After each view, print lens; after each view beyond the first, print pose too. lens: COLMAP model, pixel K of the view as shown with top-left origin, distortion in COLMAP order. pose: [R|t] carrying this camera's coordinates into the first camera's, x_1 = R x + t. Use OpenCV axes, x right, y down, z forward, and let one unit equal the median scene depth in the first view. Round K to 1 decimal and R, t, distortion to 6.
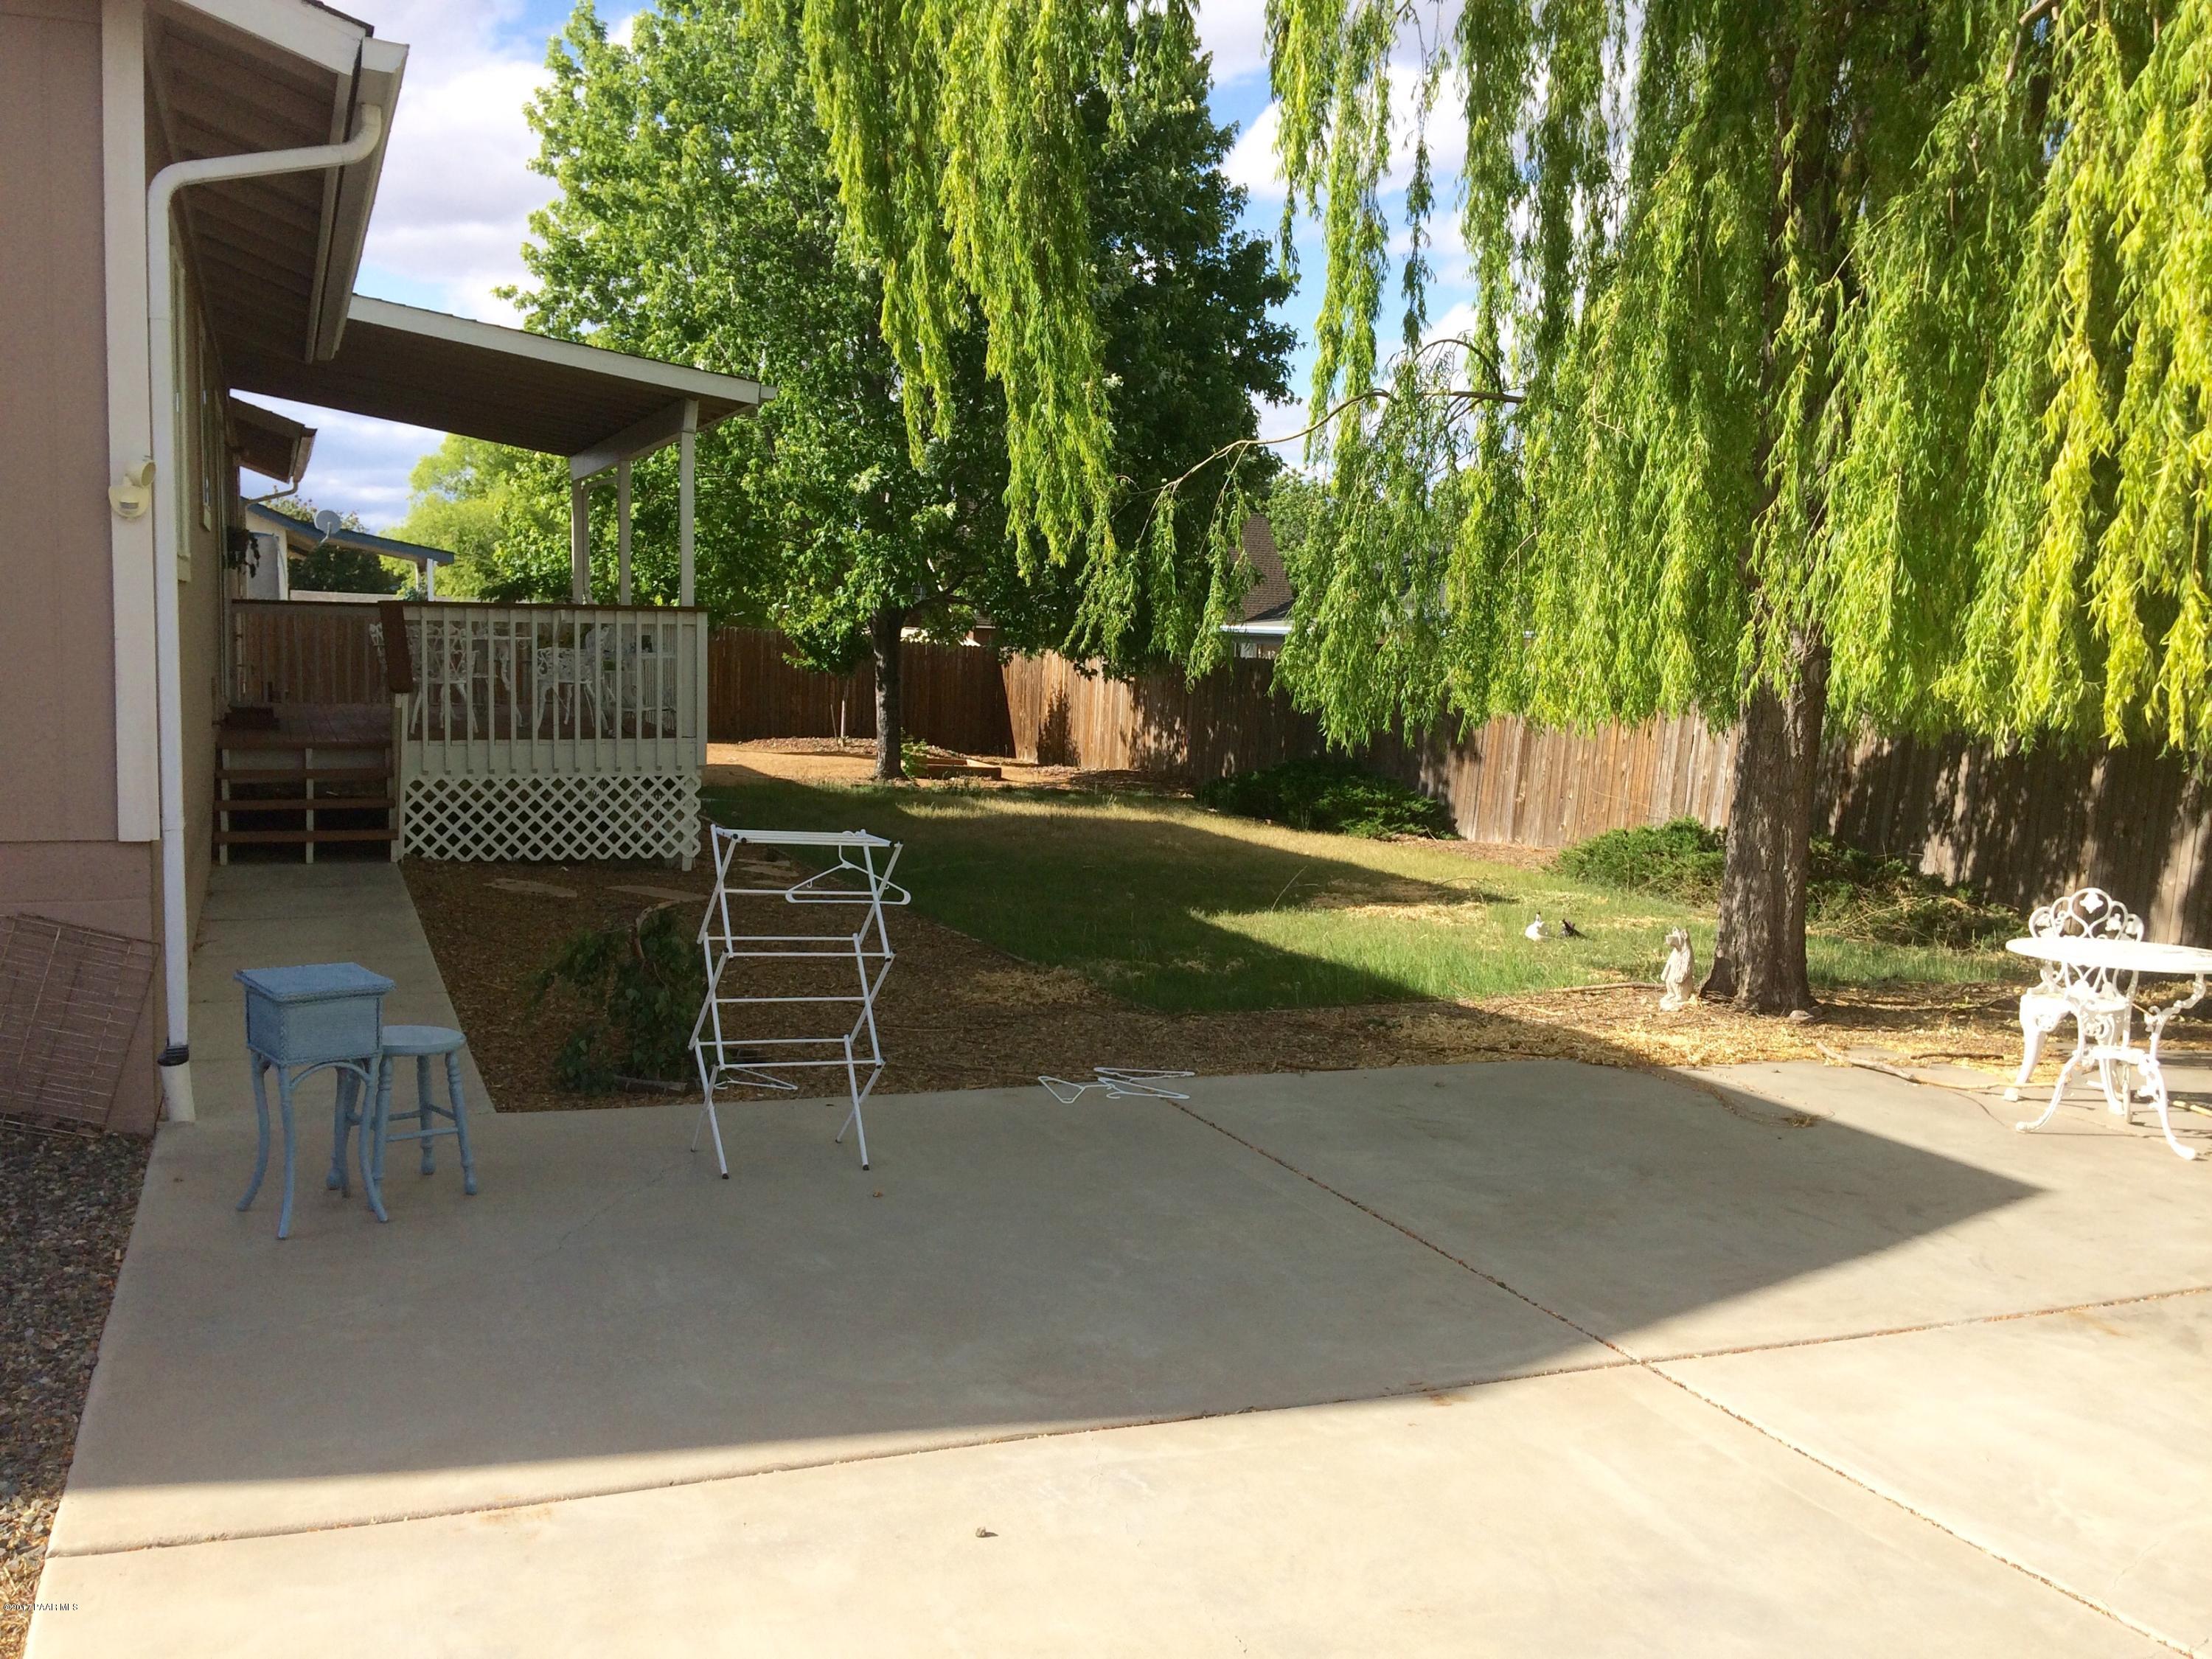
lens RADIAL K [[1898.2, 0, 1105.0], [0, 1898.2, 921.2], [0, 0, 1]] dist [0.002773, 0.000948]
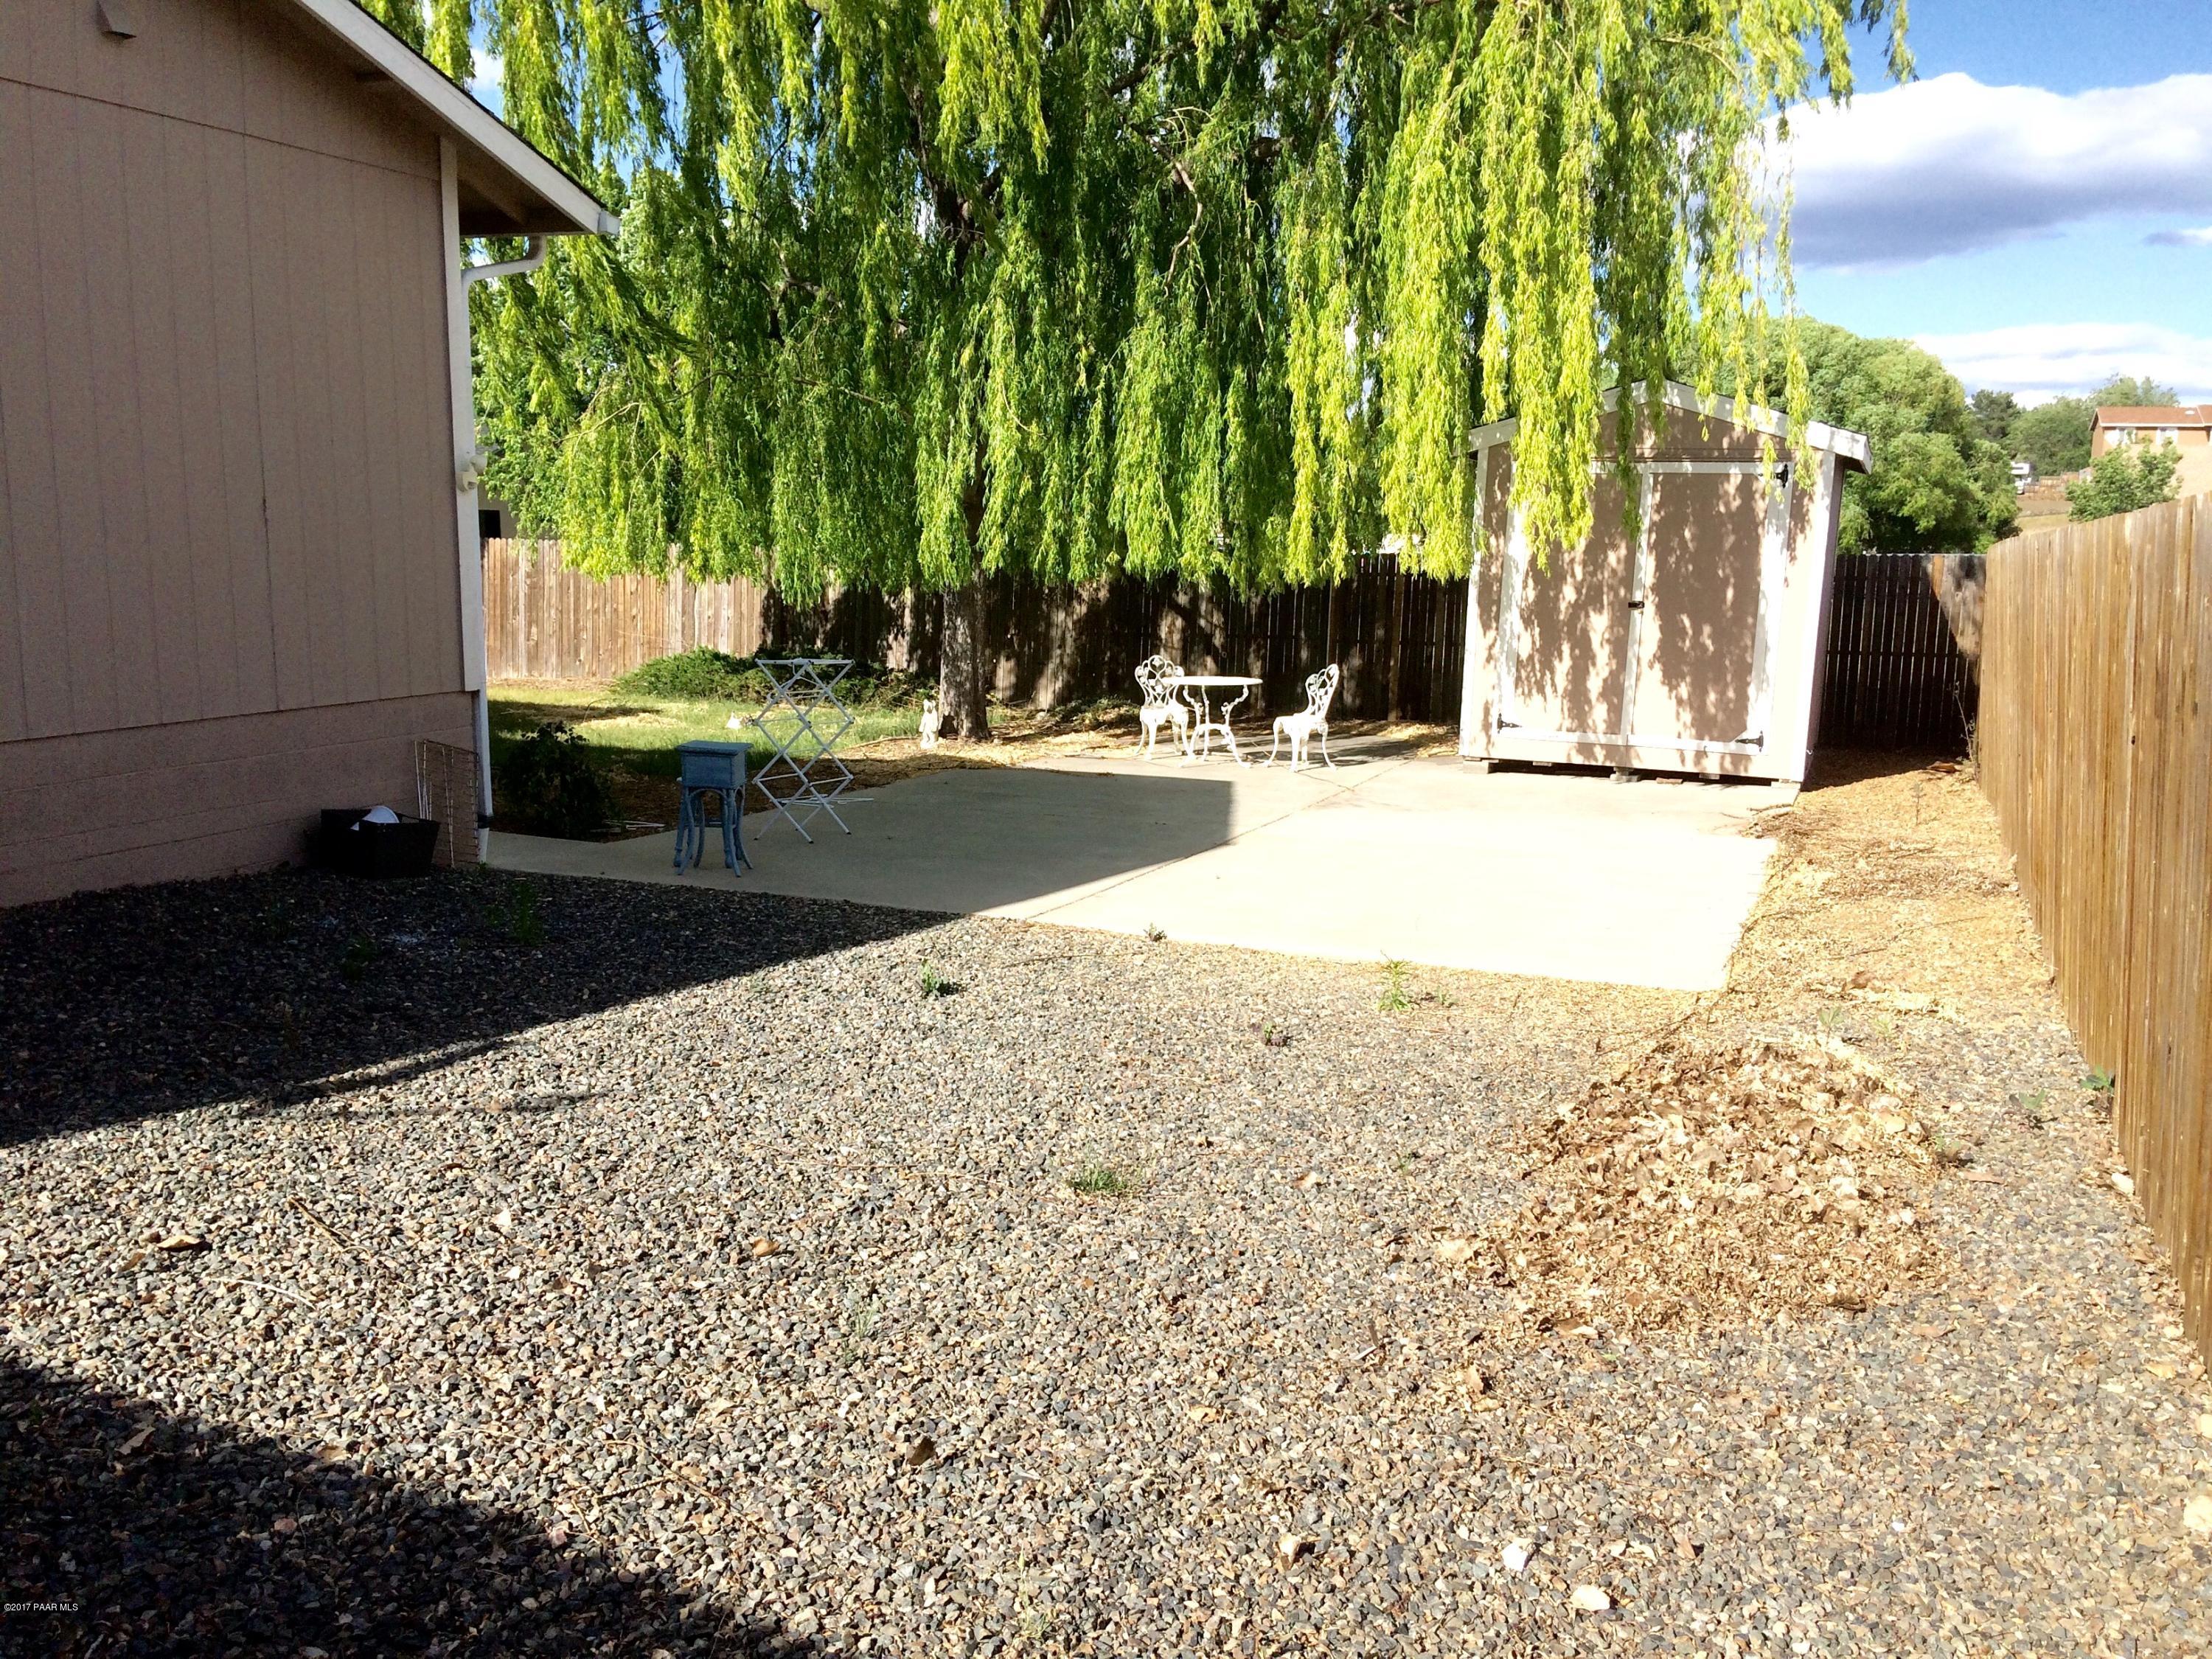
lens RADIAL K [[1871.1, 0, 1106.0], [0, 1871.1, 829.5], [0, 0, 1]] dist [0.001543, 0.000406]
pose [[0.703616, -0.129364, 0.698706, -0.971486], [0.104094, 0.991446, 0.078739, 0.004967], [-0.702915, 0.017329, 0.711063, -0.399395]]
